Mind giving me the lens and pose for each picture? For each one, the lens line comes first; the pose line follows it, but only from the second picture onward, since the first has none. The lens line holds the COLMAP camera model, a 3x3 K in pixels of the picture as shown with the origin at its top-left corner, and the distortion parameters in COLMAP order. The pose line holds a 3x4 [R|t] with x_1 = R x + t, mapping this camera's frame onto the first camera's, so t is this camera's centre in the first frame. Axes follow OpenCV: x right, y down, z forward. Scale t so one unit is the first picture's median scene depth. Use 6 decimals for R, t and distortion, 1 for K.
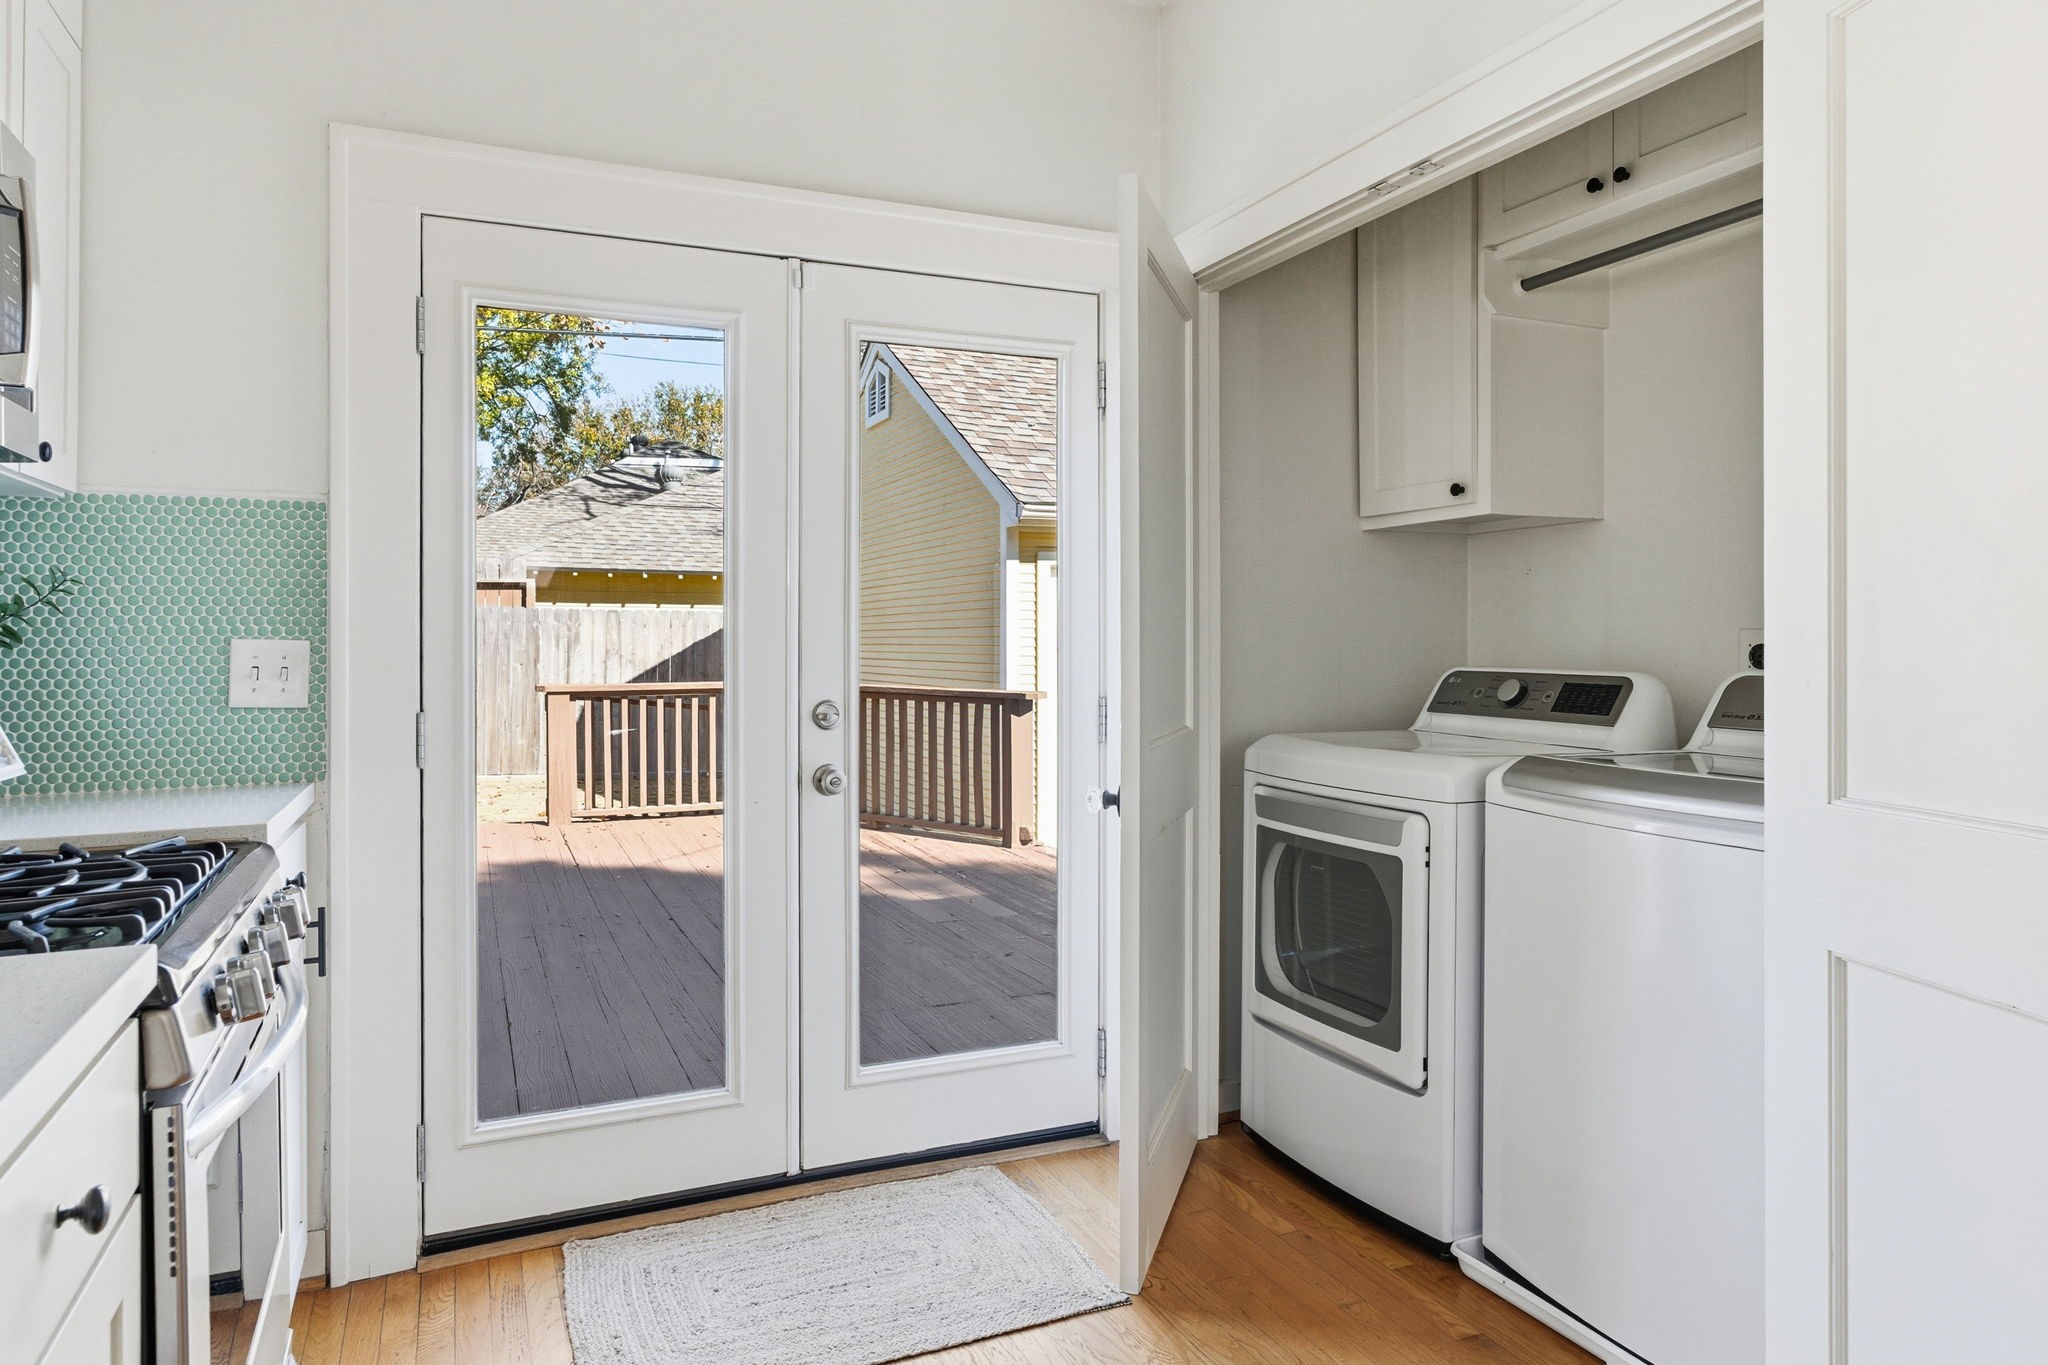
lens RADIAL K [[1270.7, 0, 1029.2], [0, 1270.7, 639.3], [0, 0, 1]] dist [-0.026048, 0.000335]
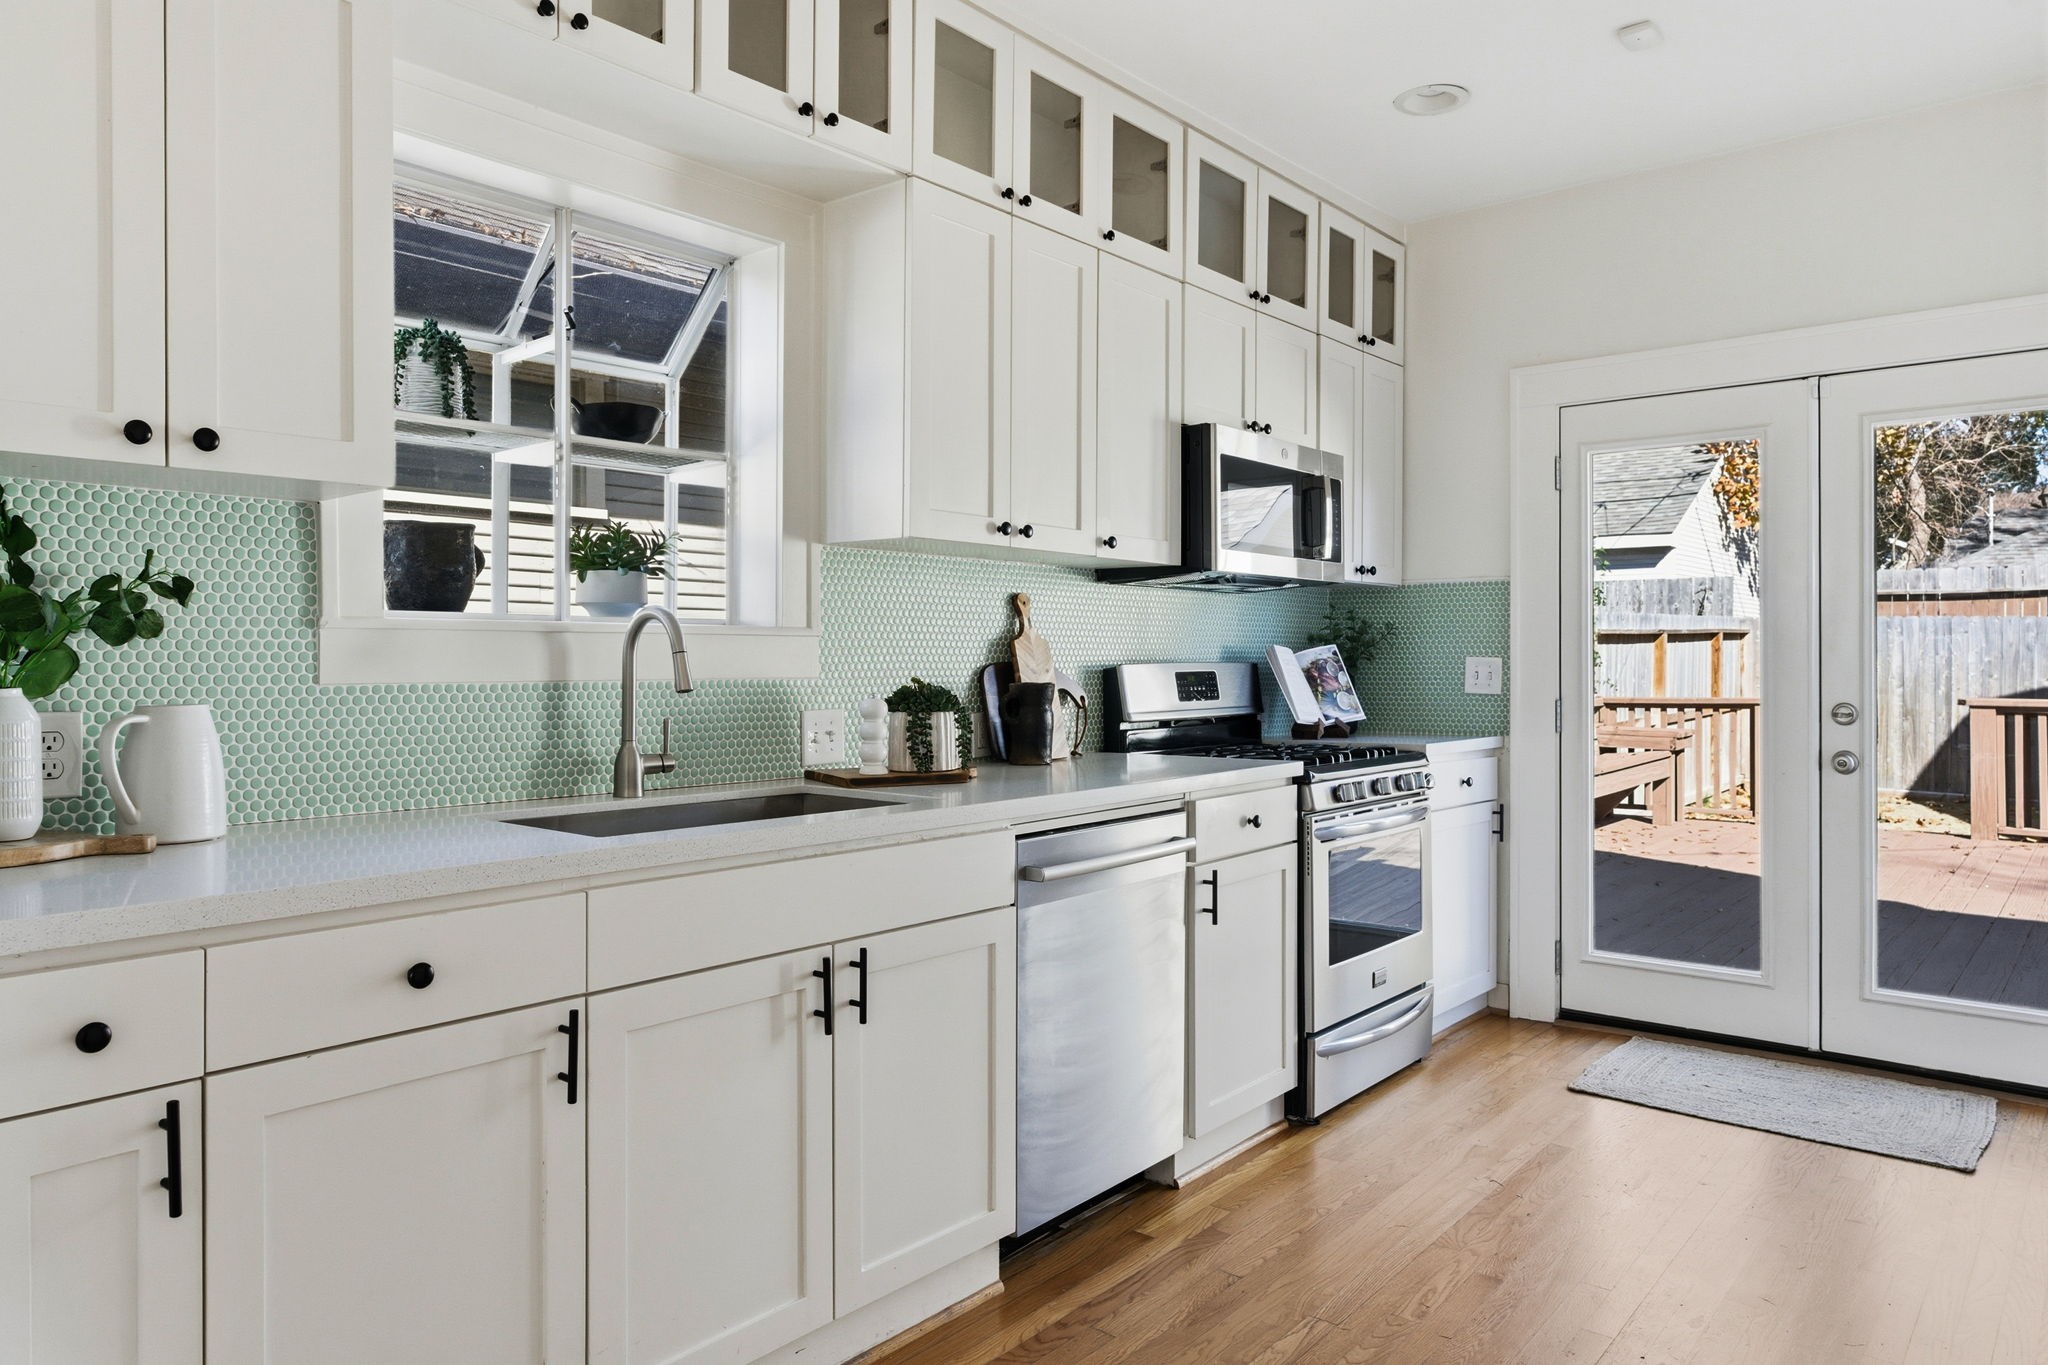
lens RADIAL K [[1270.7, 0, 1022.8], [0, 1270.7, 670.6], [0, 0, 1]] dist [-0.026048, 0.000335]
pose [[0.421693, 0.010201, -0.906681, 0.755496], [0.003520, 0.999911, 0.012887, -0.005724], [0.906732, -0.008626, 0.421620, -0.376793]]
